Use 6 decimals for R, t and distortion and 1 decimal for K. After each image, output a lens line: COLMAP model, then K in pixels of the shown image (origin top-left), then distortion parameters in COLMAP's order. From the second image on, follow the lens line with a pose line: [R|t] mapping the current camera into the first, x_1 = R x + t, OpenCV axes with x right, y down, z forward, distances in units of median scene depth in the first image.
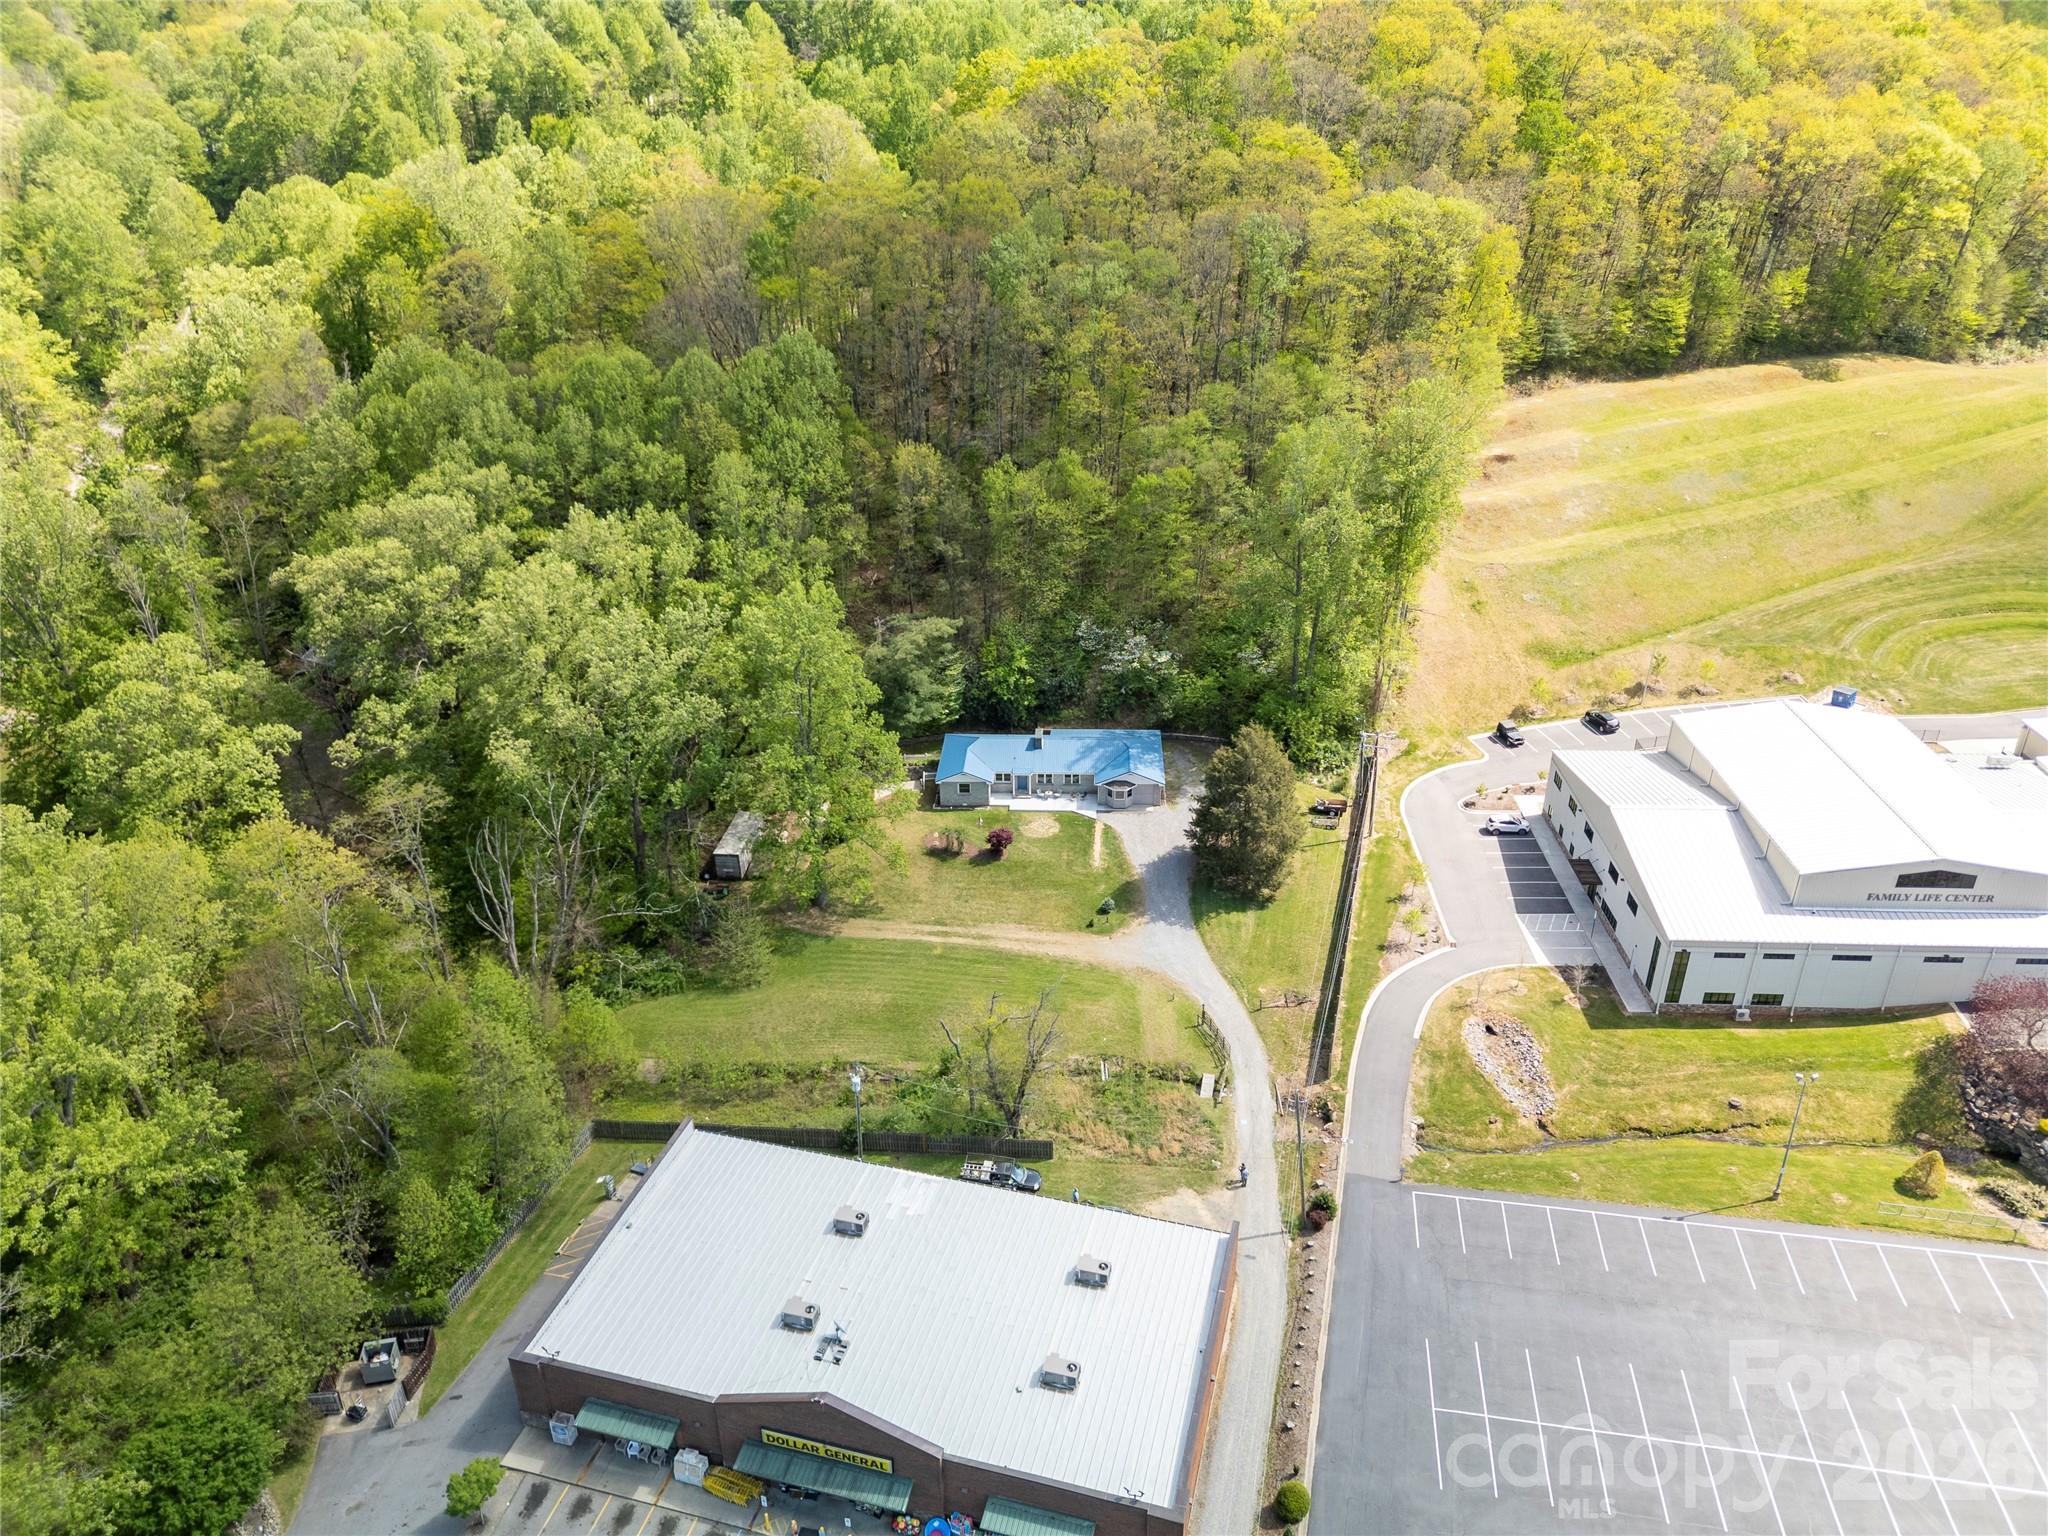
lens RADIAL K [[1459.9, 0, 1021.3], [0, 1459.9, 776.1], [0, 0, 1]] dist [0.081706, -0.074831]
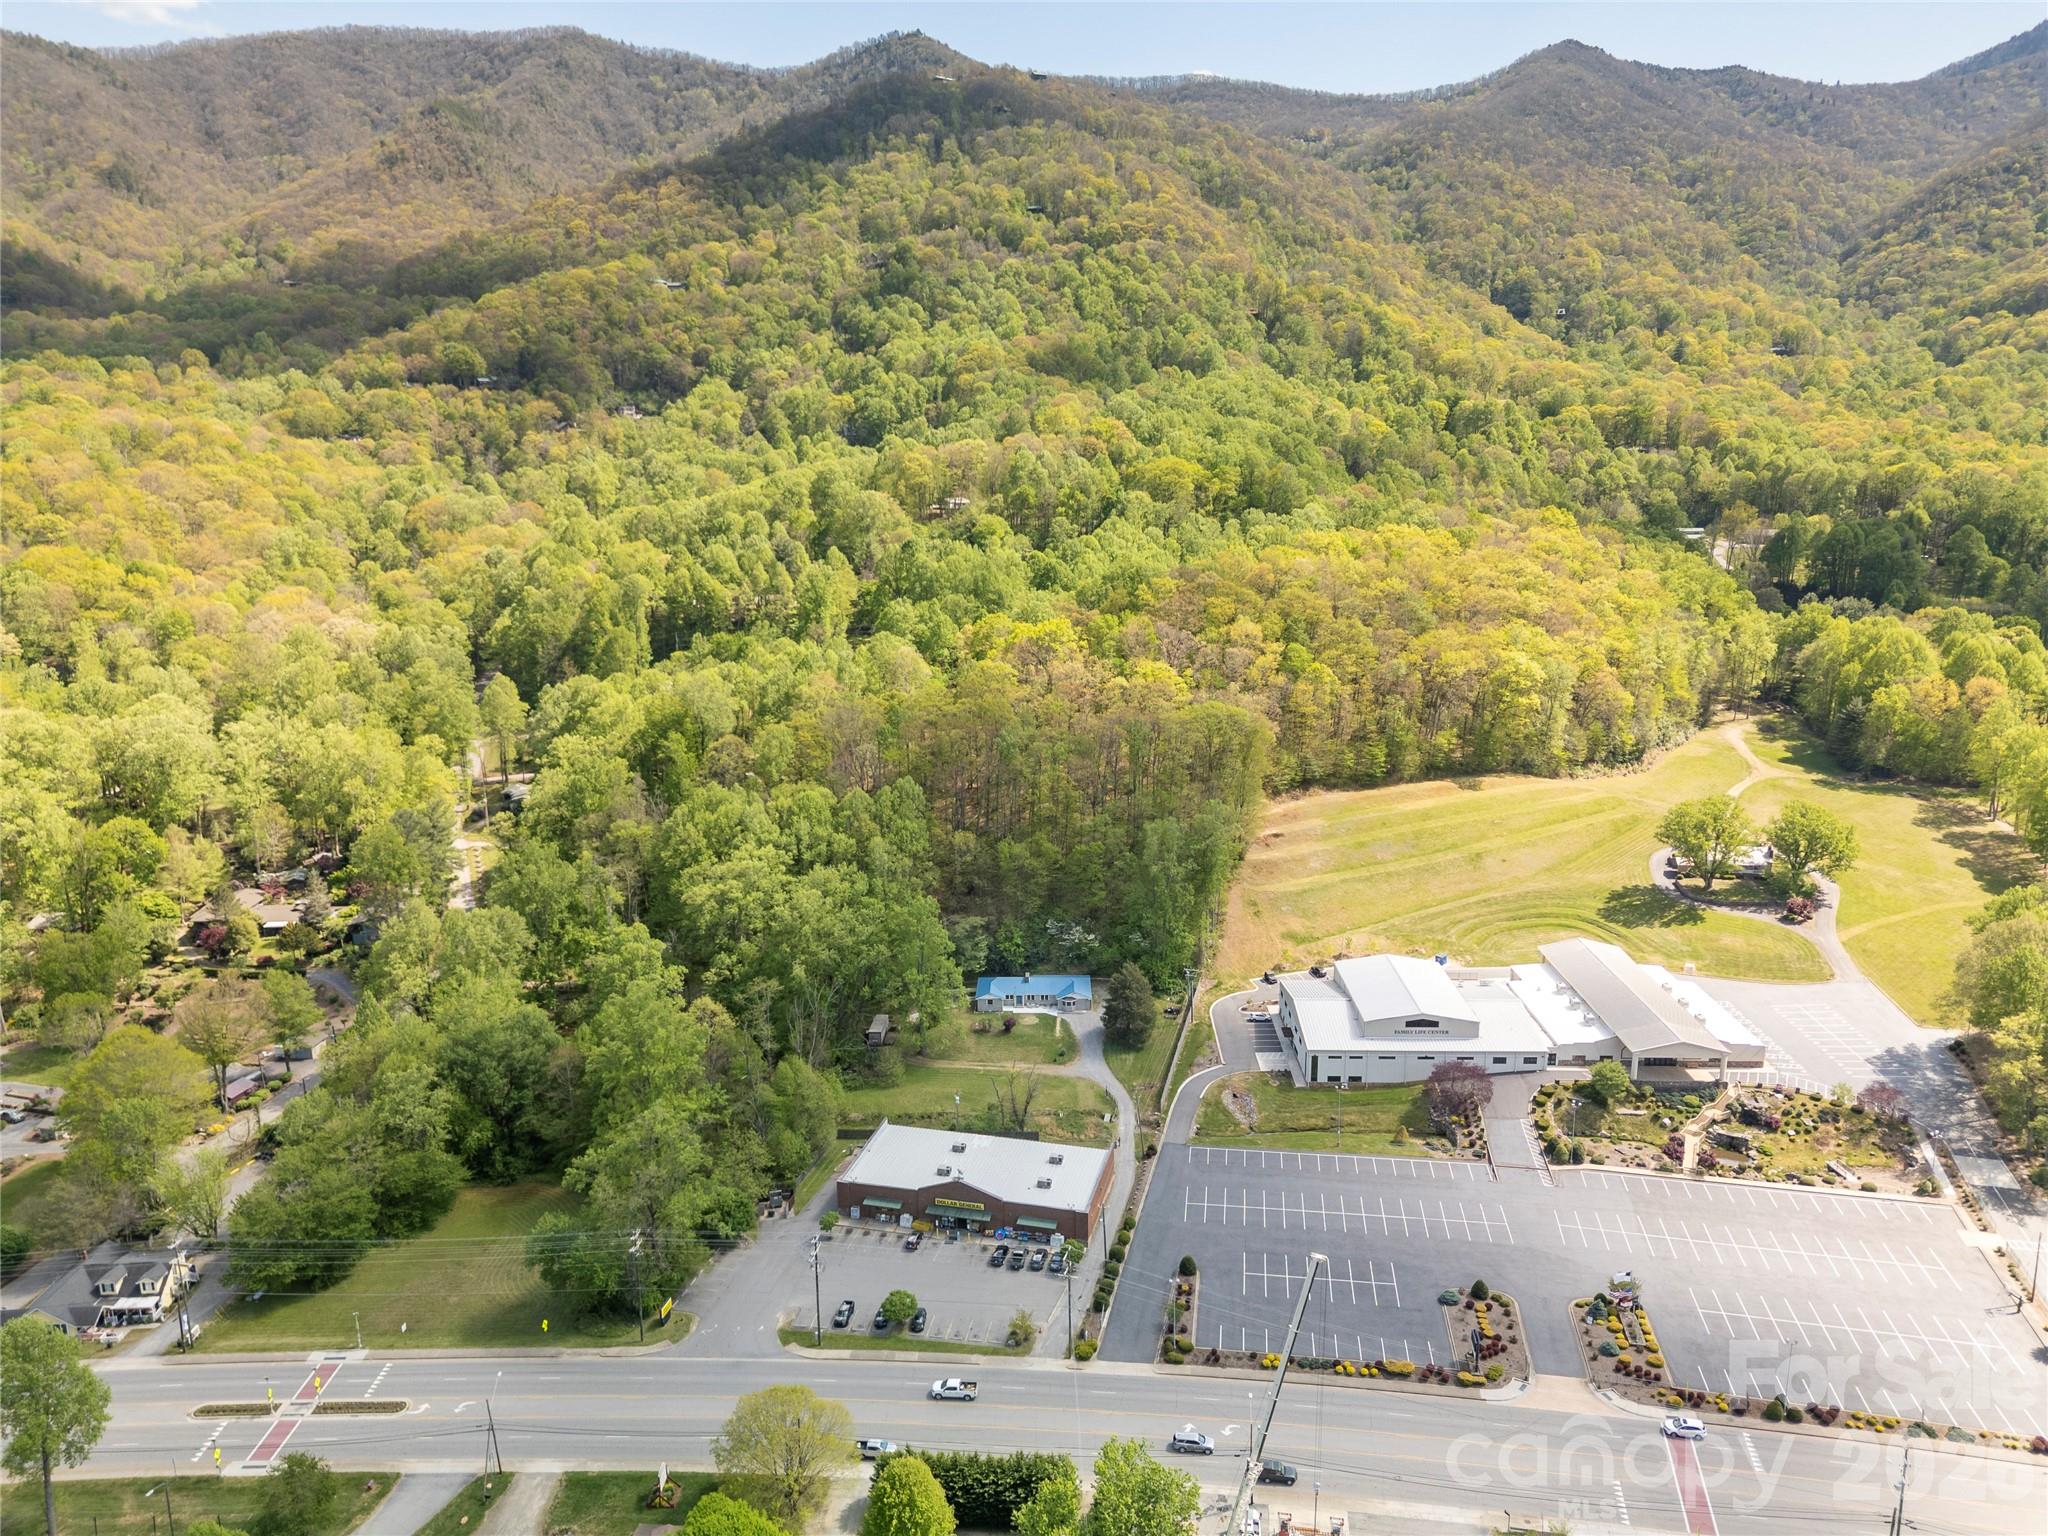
lens RADIAL K [[1459.9, 0, 1021.3], [0, 1459.9, 776.1], [0, 0, 1]] dist [0.081706, -0.074831]
pose [[0.999698, -0.003613, 0.024320, -0.043031], [0.009234, 0.971900, -0.235212, 0.173623], [-0.022787, 0.235365, 0.971640, -0.977973]]
